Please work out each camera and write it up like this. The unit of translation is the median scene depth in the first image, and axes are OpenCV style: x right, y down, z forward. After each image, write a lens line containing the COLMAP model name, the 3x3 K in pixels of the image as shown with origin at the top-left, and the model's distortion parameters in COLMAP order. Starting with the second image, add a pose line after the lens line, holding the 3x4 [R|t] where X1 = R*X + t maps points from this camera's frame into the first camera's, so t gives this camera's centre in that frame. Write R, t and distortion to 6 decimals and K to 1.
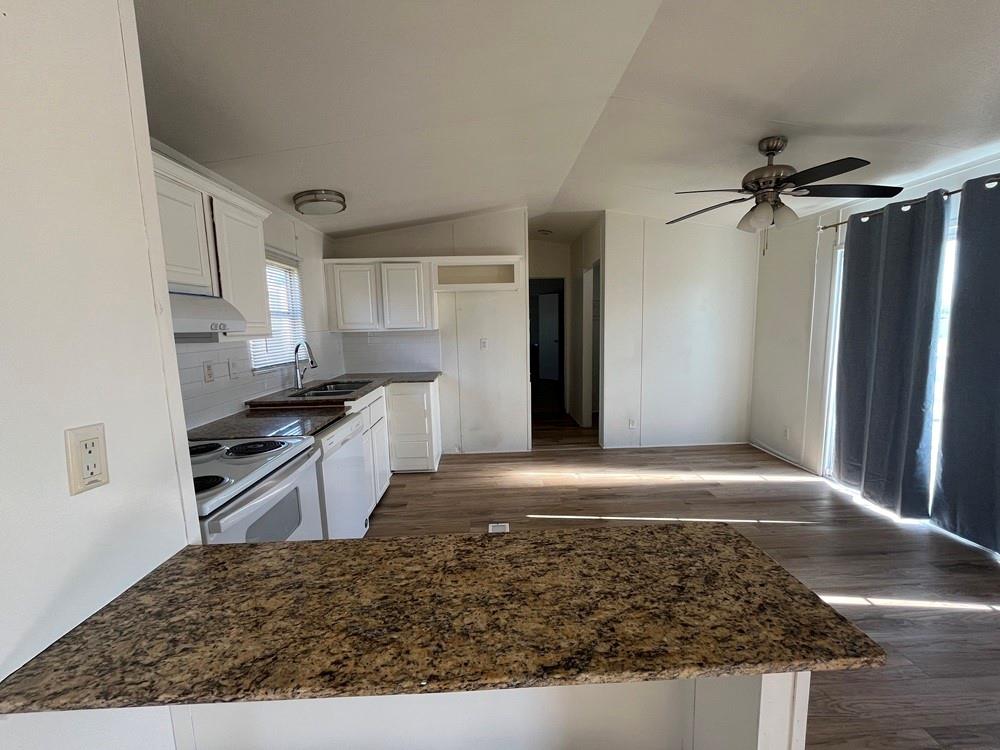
lens RADIAL K [[409.5, 0, 501.6], [0, 409.5, 375.0], [0, 0, 1]] dist [-0.001398, -0.000050]
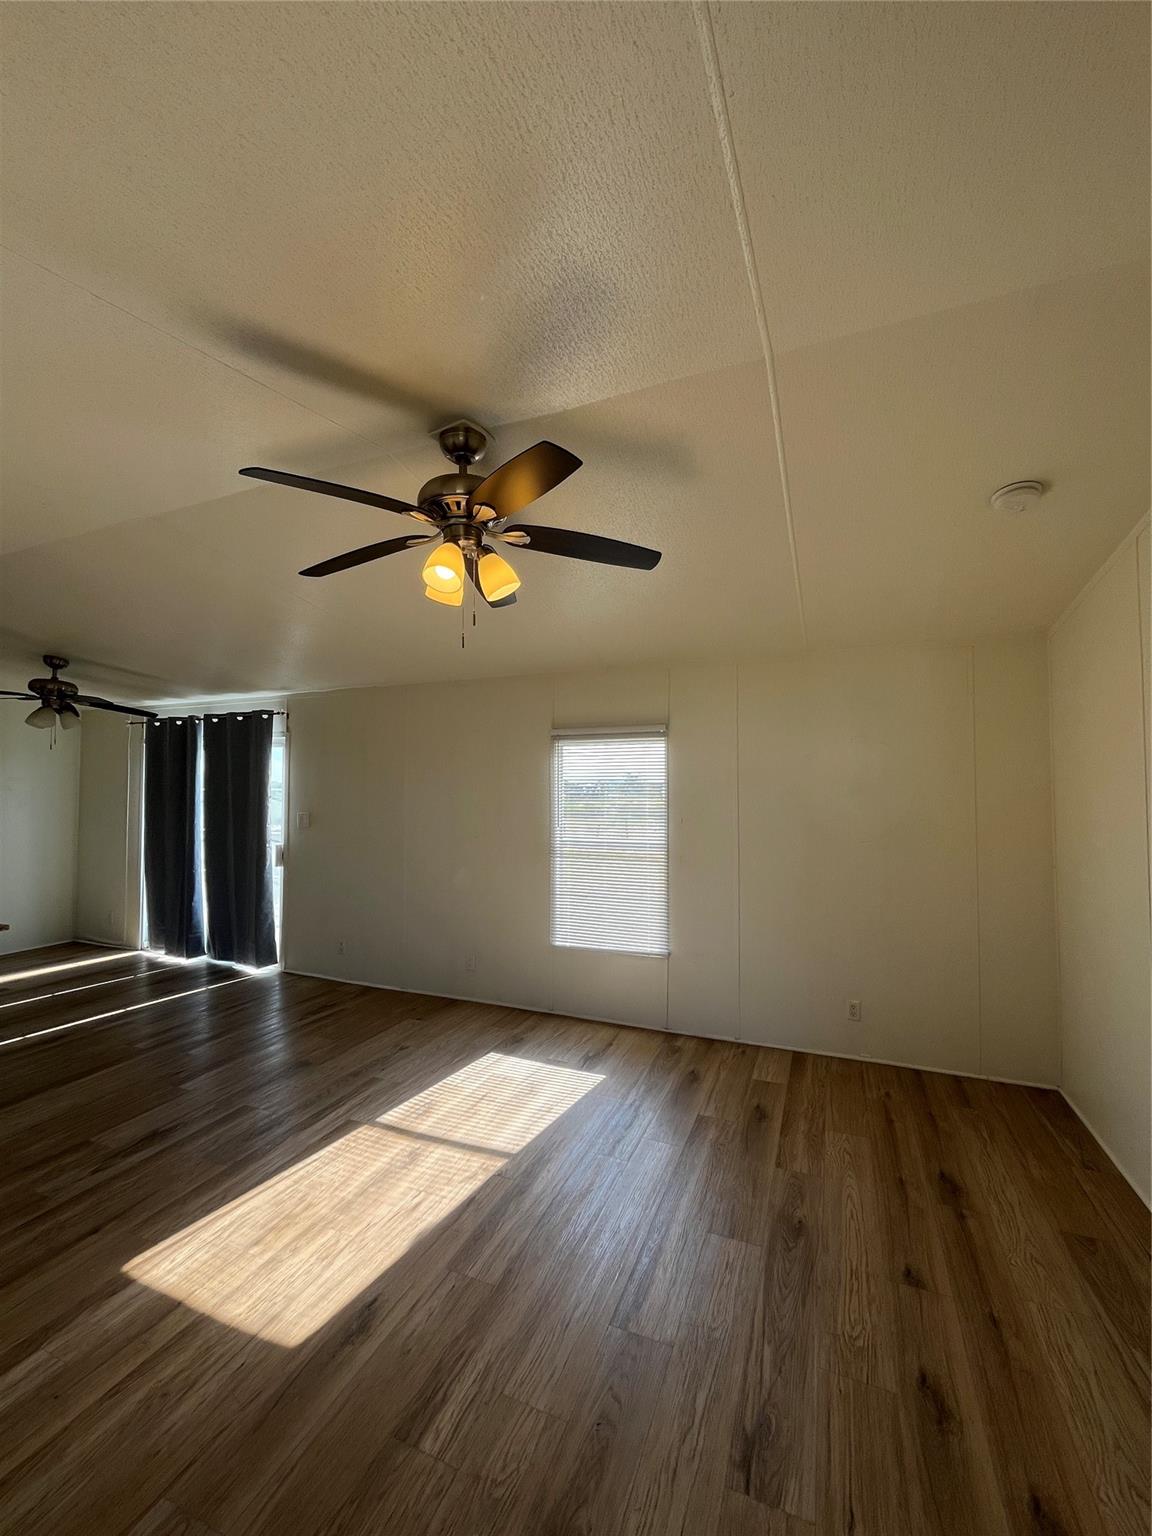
lens RADIAL K [[629.0, 0, 576.0], [0, 629.0, 768.0], [0, 0, 1]] dist [-0.001398, -0.000050]
pose [[0.408369, 0.061509, 0.910742, -0.344133], [0.105606, 0.987844, -0.114069, 0.112409], [-0.906688, 0.142762, 0.396909, -0.961603]]
